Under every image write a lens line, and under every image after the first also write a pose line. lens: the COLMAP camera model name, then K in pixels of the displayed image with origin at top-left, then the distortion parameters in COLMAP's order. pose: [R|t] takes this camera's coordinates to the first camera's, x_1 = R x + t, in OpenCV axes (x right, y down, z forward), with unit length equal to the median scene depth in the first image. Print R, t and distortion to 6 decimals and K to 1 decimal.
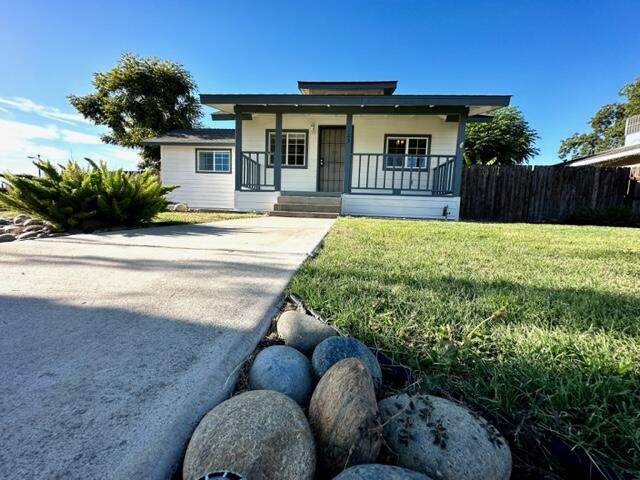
lens RADIAL K [[258.5, 0, 321.0], [0, 258.5, 239.3], [0, 0, 1]] dist [-0.005512, 0.002120]
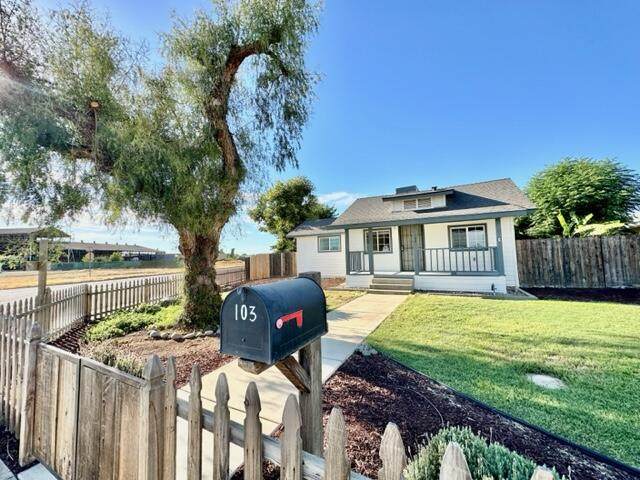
lens RADIAL K [[257.9, 0, 320.5], [0, 257.9, 240.9], [0, 0, 1]] dist [-0.003894, 0.001017]
pose [[0.921251, -0.082659, -0.380083, 0.133336], [0.017526, 0.984988, -0.171732, -0.100755], [0.388573, 0.151547, 0.908870, -0.497887]]
